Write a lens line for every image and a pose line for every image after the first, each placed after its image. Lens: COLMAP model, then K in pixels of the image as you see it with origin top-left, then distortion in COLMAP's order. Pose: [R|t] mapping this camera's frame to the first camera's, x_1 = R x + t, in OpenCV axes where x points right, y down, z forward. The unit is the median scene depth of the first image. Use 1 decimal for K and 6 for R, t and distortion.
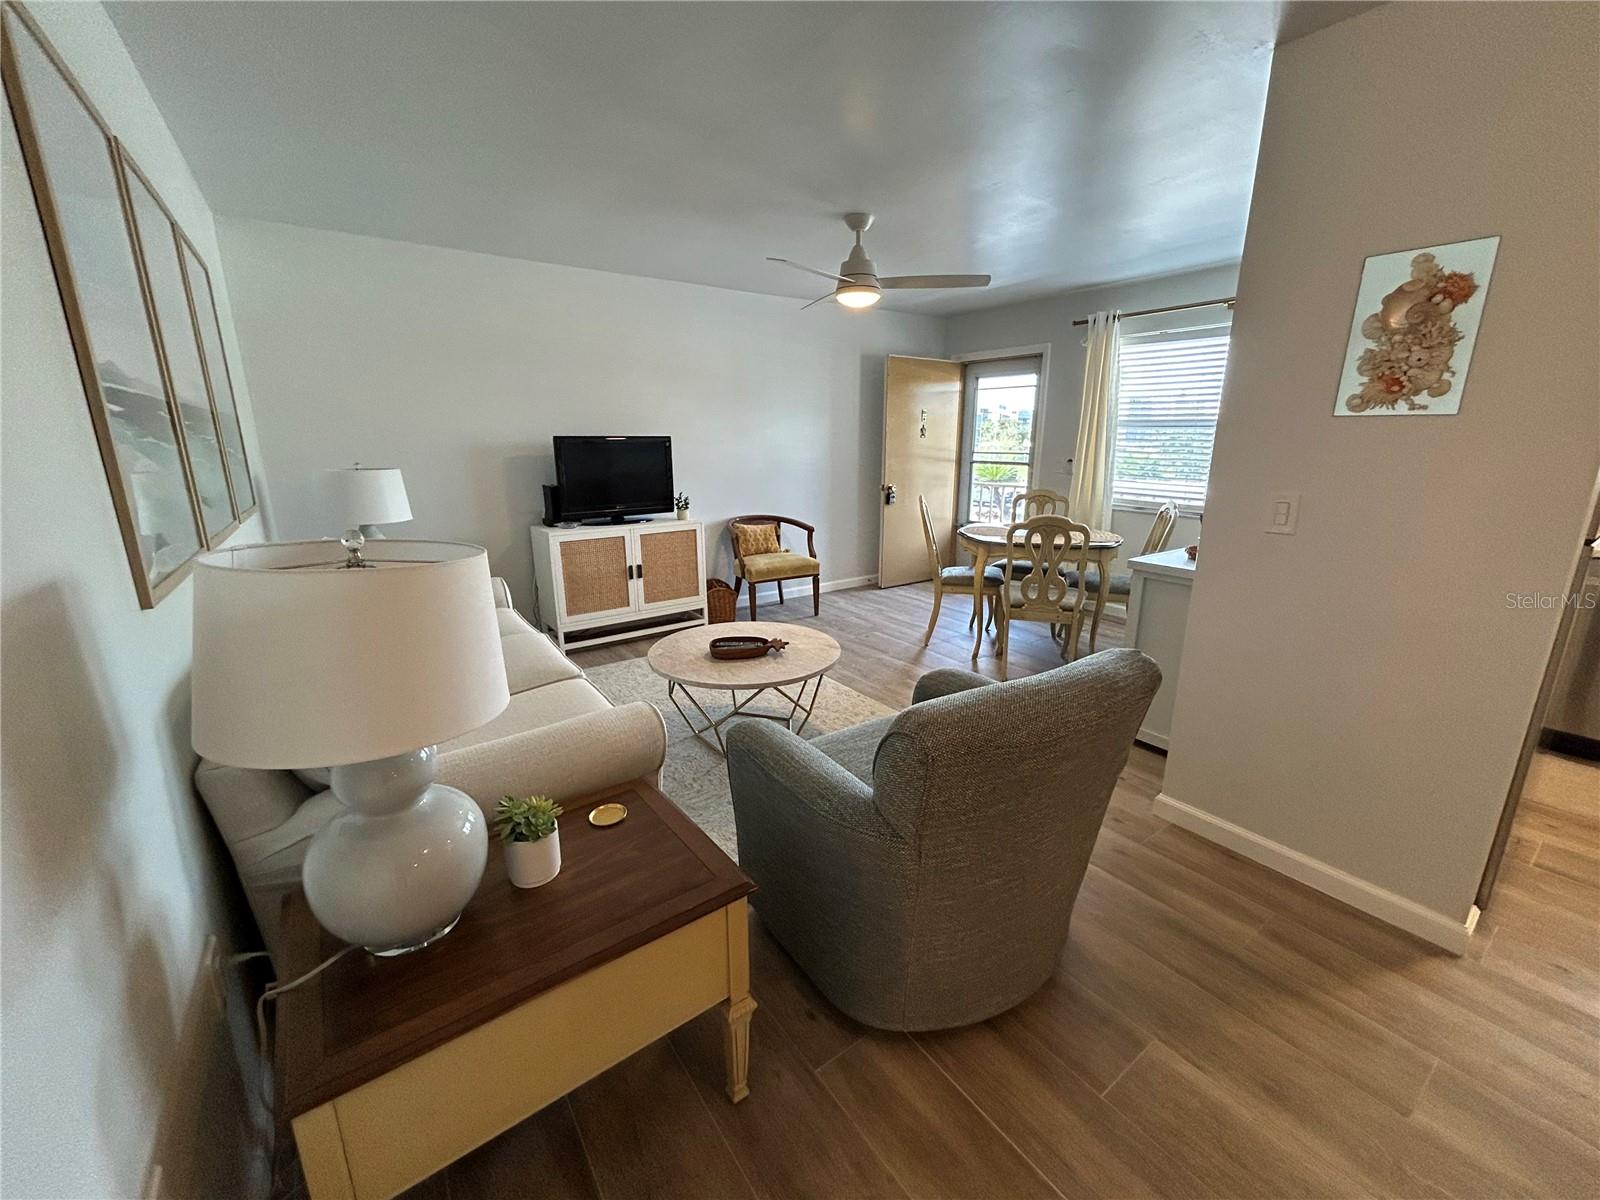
lens RADIAL K [[645.7, 0, 800.0], [0, 645.7, 600.0], [0, 0, 1]] dist [0.001302, 0.000055]
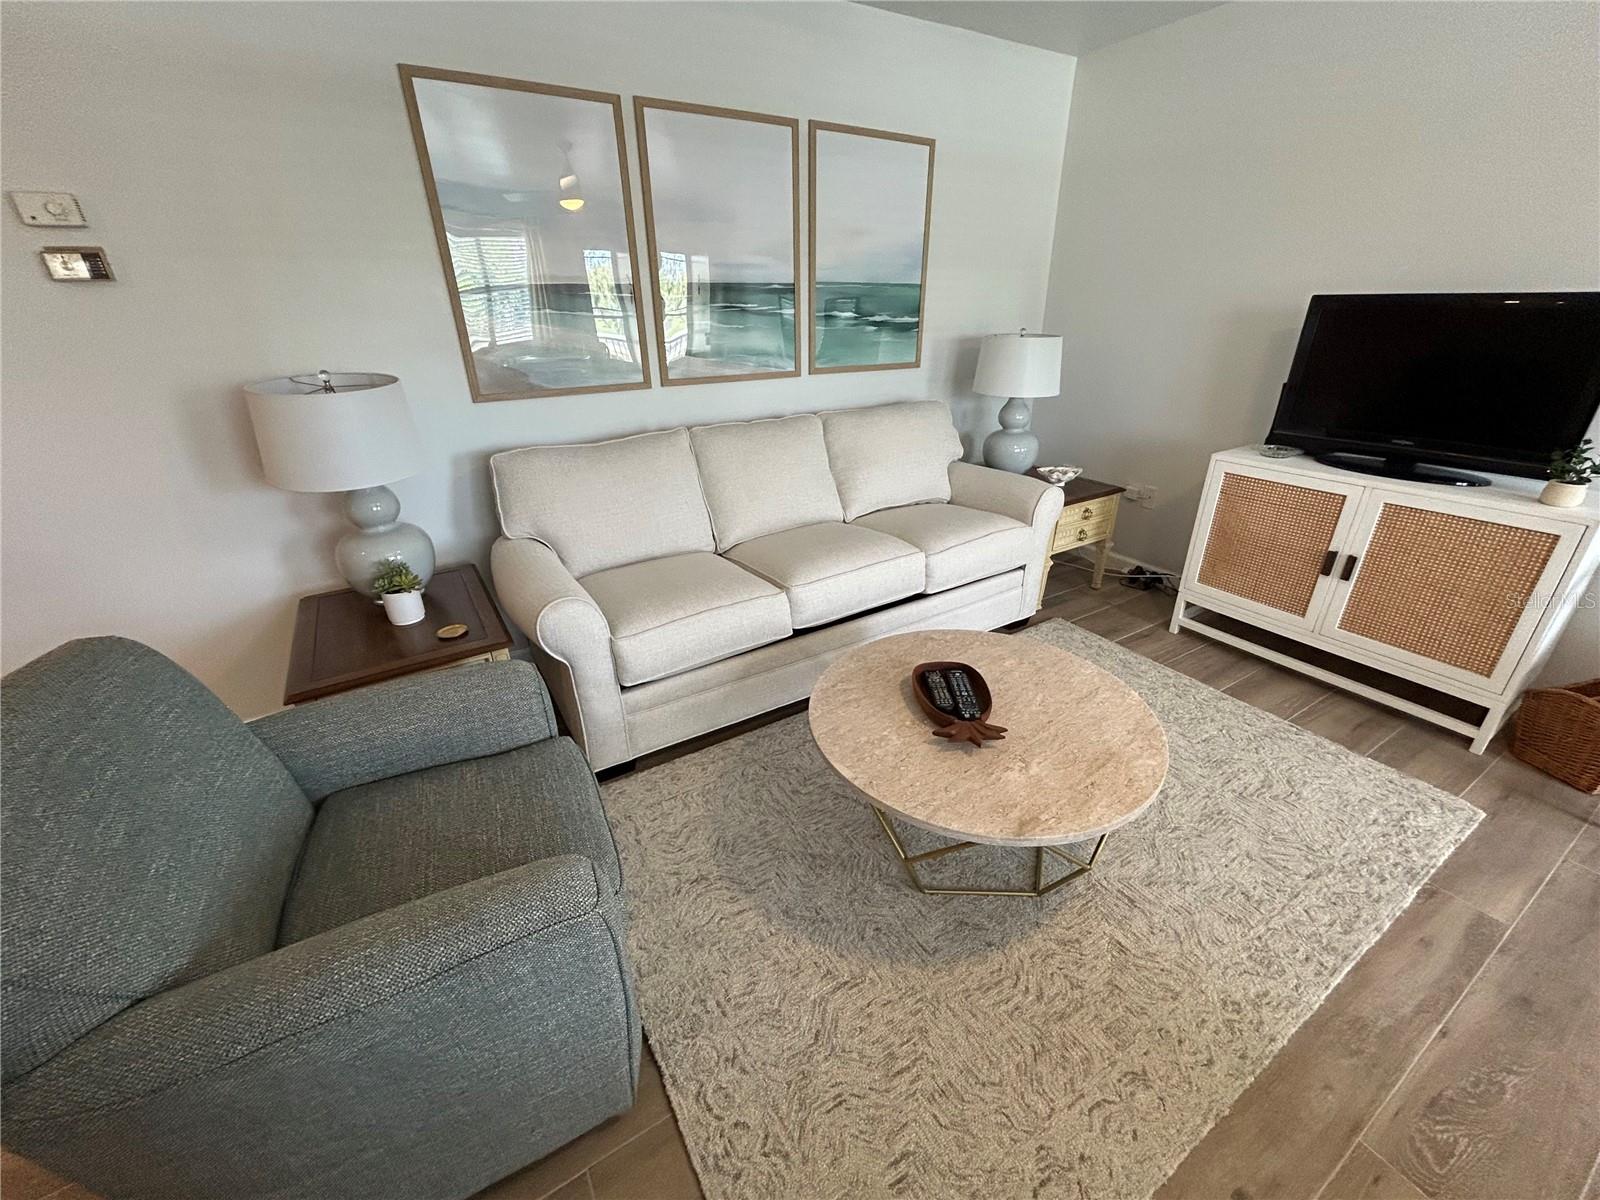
lens RADIAL K [[645.7, 0, 800.0], [0, 645.7, 600.0], [0, 0, 1]] dist [0.001302, 0.000055]
pose [[-0.062716, 0.429278, -0.900992, 0.269897], [-0.229873, 0.872284, 0.431601, -0.148583], [0.971198, 0.234182, 0.043973, 0.557847]]
